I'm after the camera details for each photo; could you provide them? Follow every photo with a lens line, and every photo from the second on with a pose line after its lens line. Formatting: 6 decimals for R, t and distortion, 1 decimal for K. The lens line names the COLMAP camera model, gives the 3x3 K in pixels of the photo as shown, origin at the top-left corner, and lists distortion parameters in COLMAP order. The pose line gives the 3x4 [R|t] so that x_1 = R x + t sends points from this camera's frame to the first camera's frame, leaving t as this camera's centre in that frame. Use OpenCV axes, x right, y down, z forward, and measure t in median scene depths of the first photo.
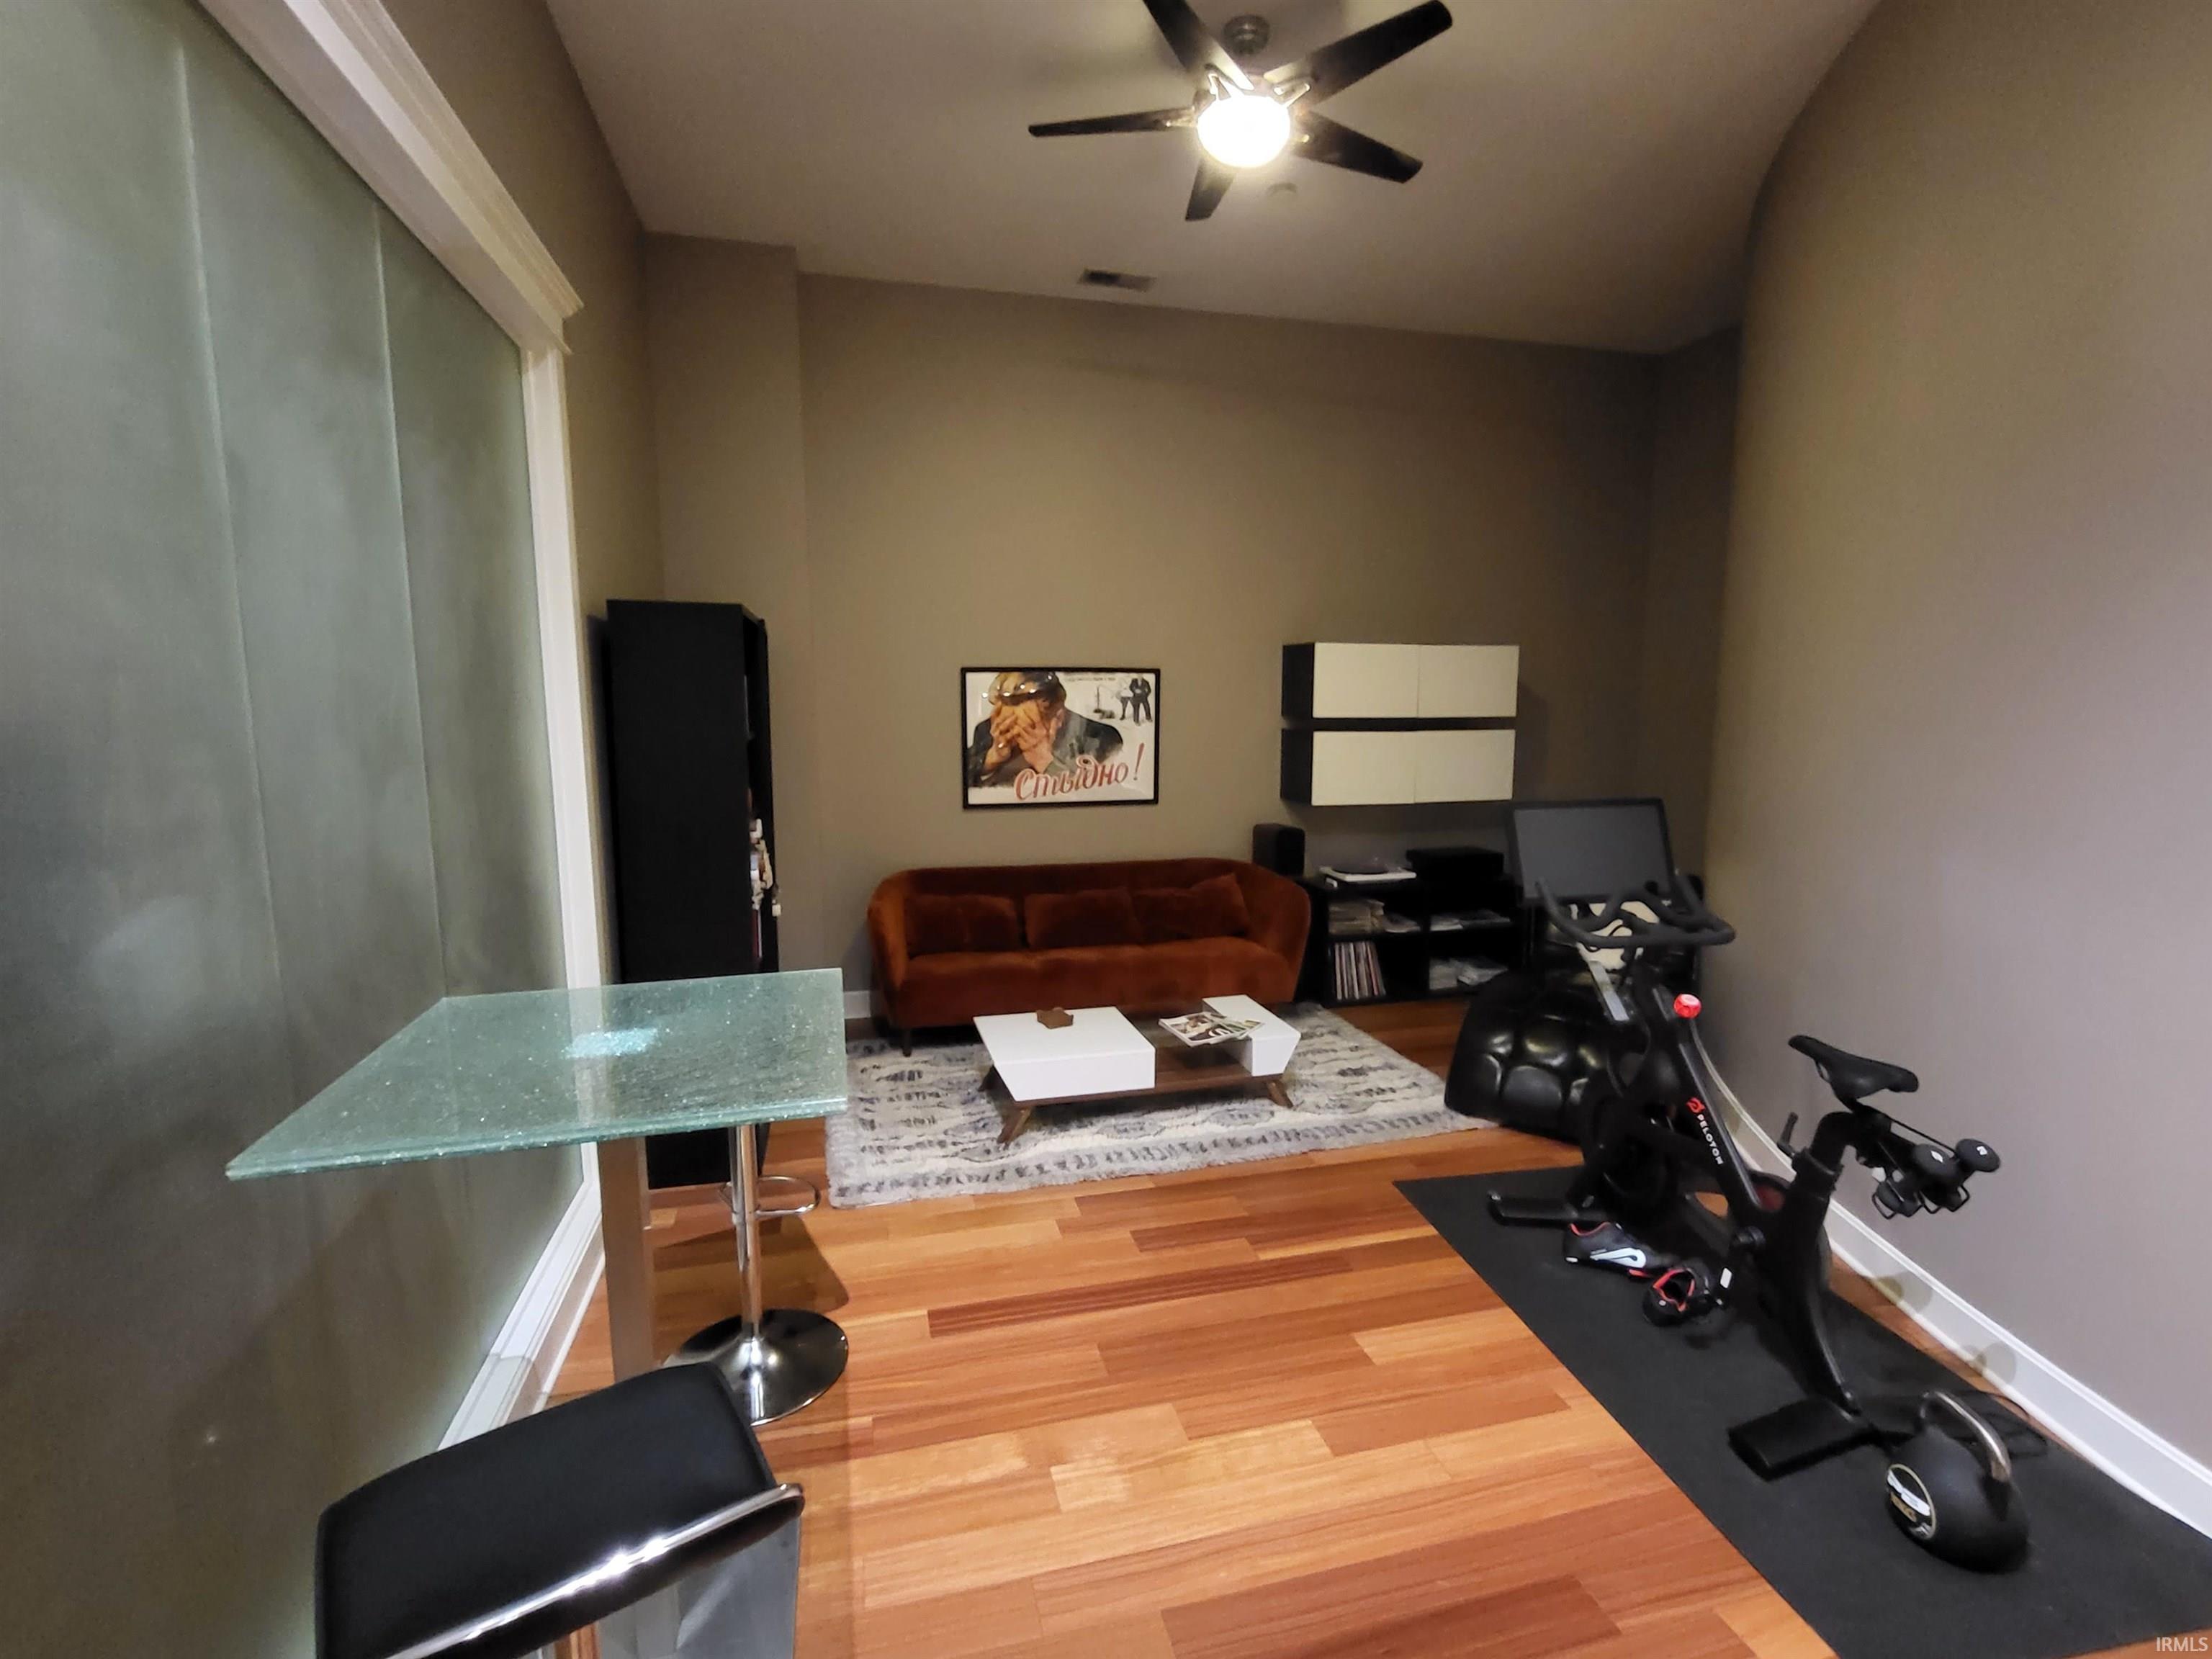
lens RADIAL K [[1015.4, 0, 1106.0], [0, 1015.4, 829.5], [0, 0, 1]] dist [0.007682, -0.000630]
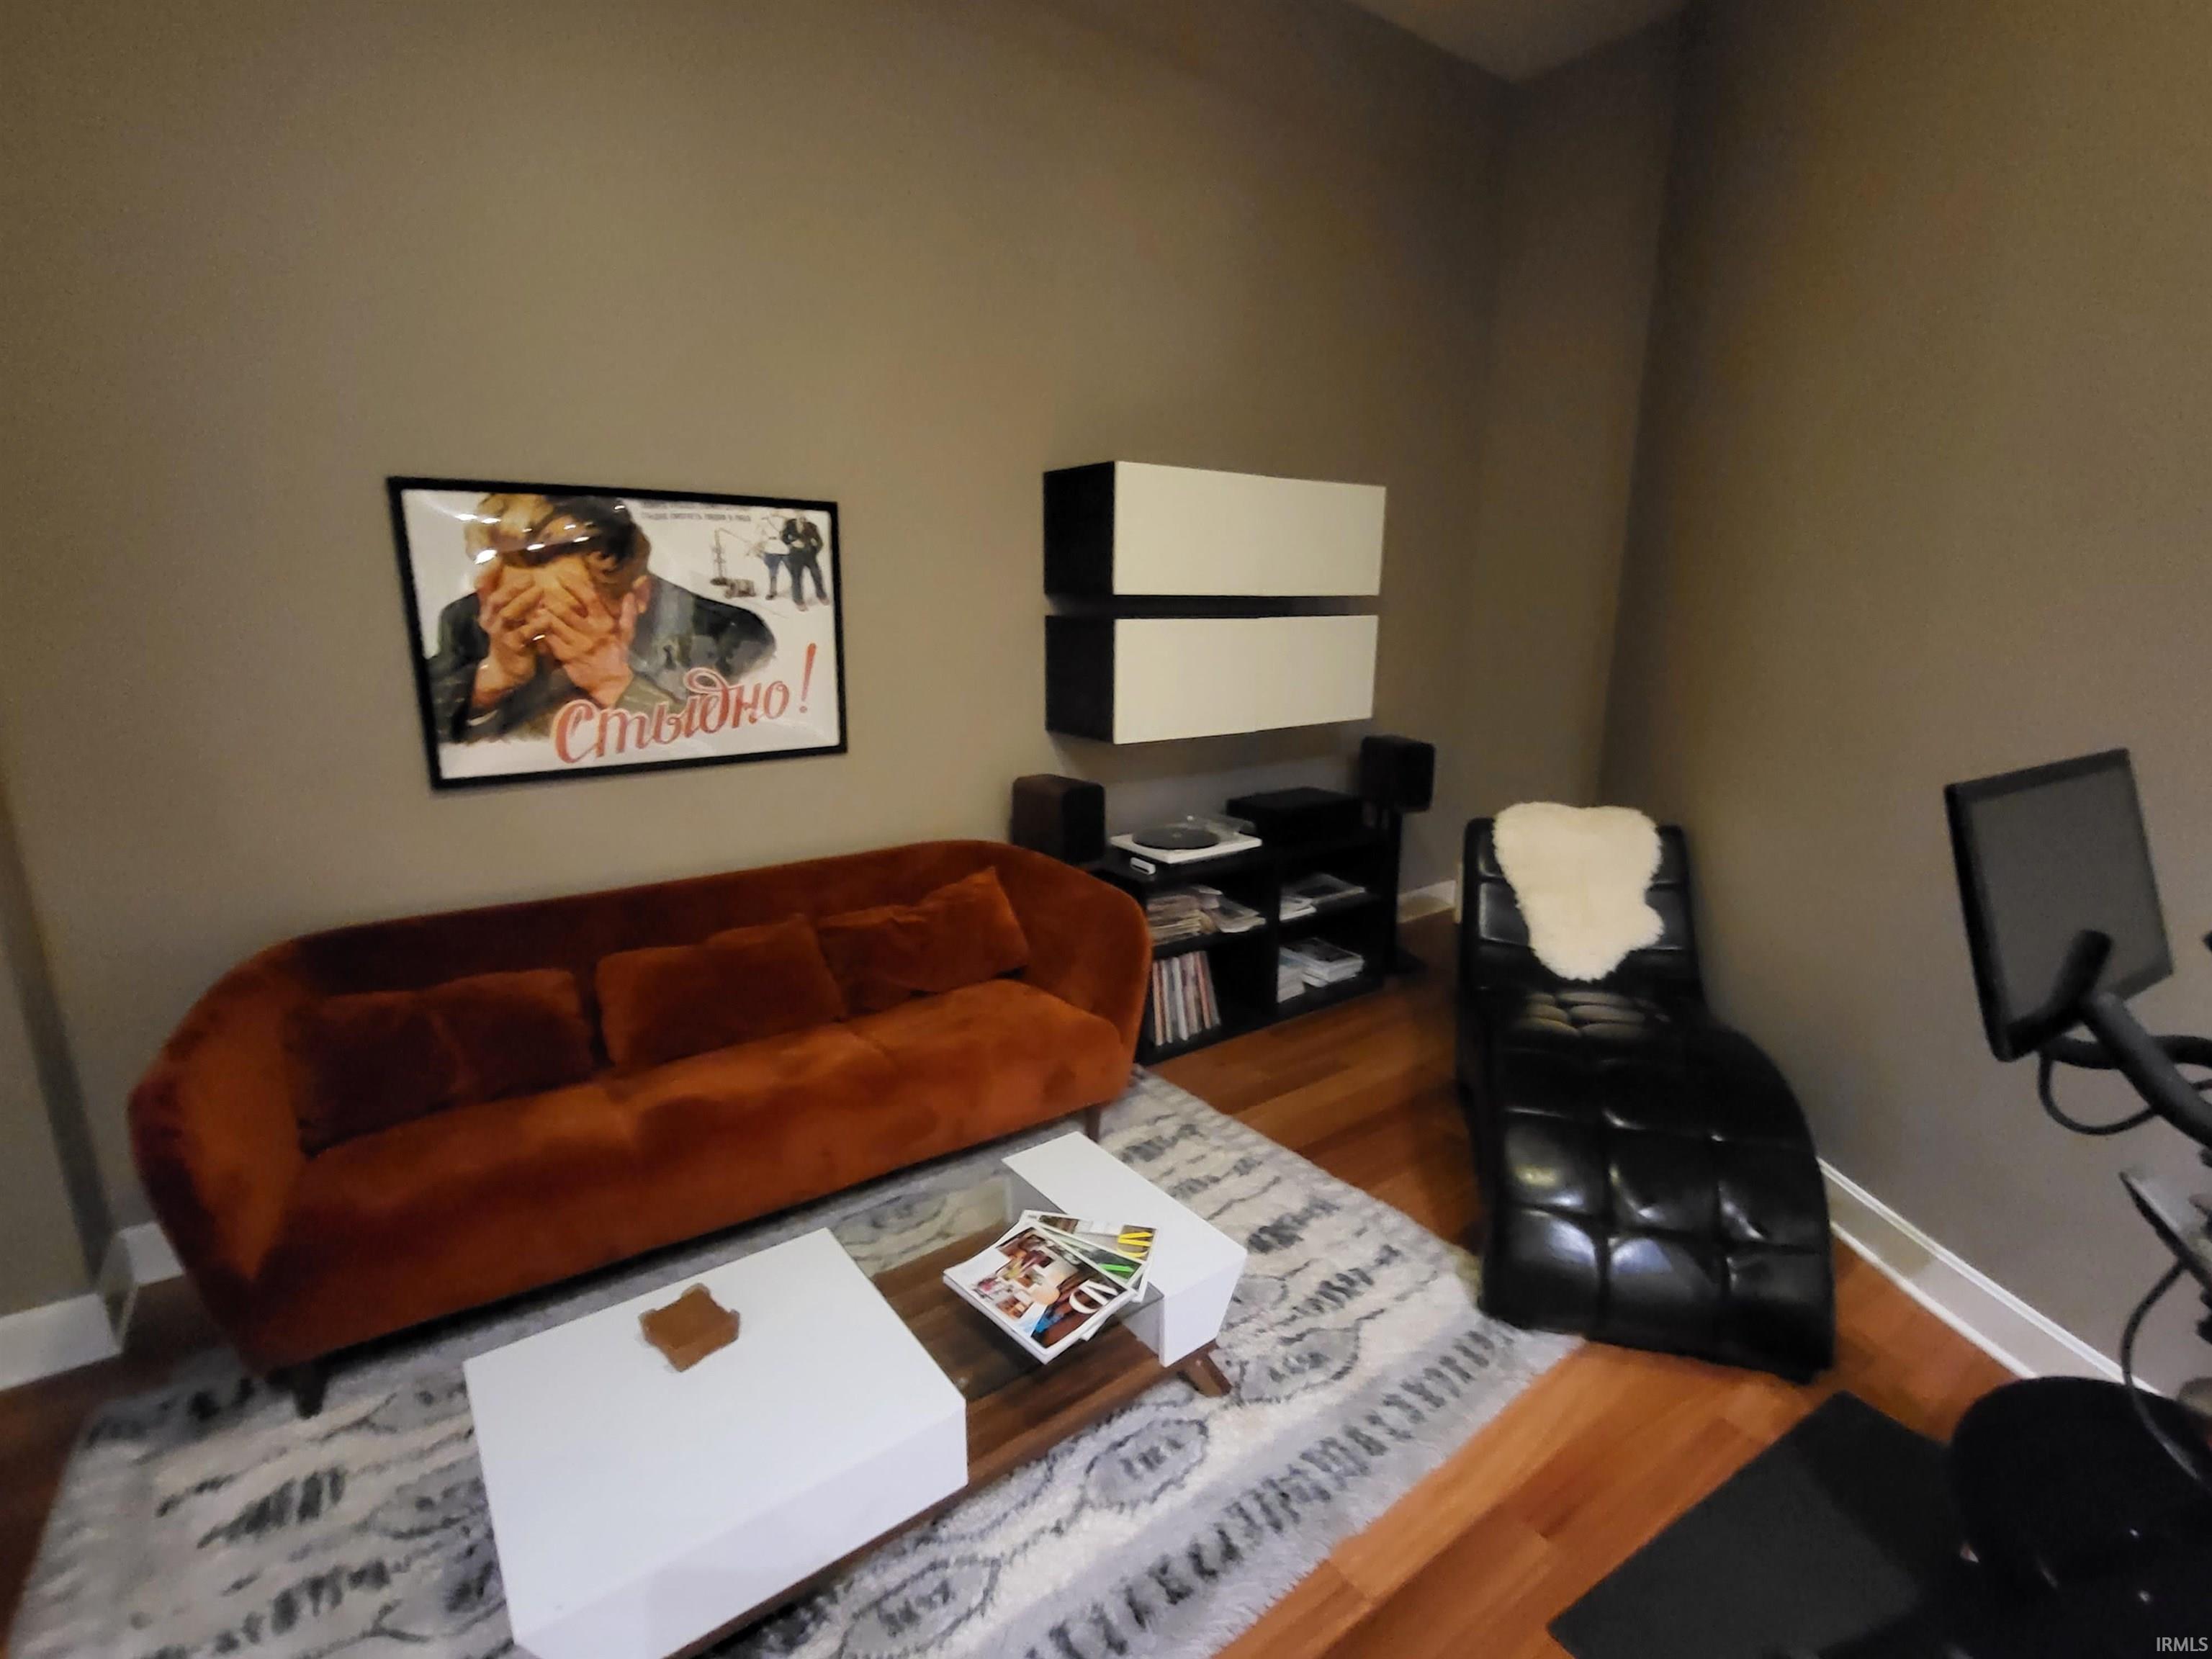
lens RADIAL K [[1015.4, 0, 1106.0], [0, 1015.4, 829.5], [0, 0, 1]] dist [0.007682, -0.000630]
pose [[0.931187, -0.079266, 0.355820, -0.019360], [0.043144, 0.993177, 0.108340, -0.039272], [-0.361980, -0.085533, 0.928254, 0.442404]]
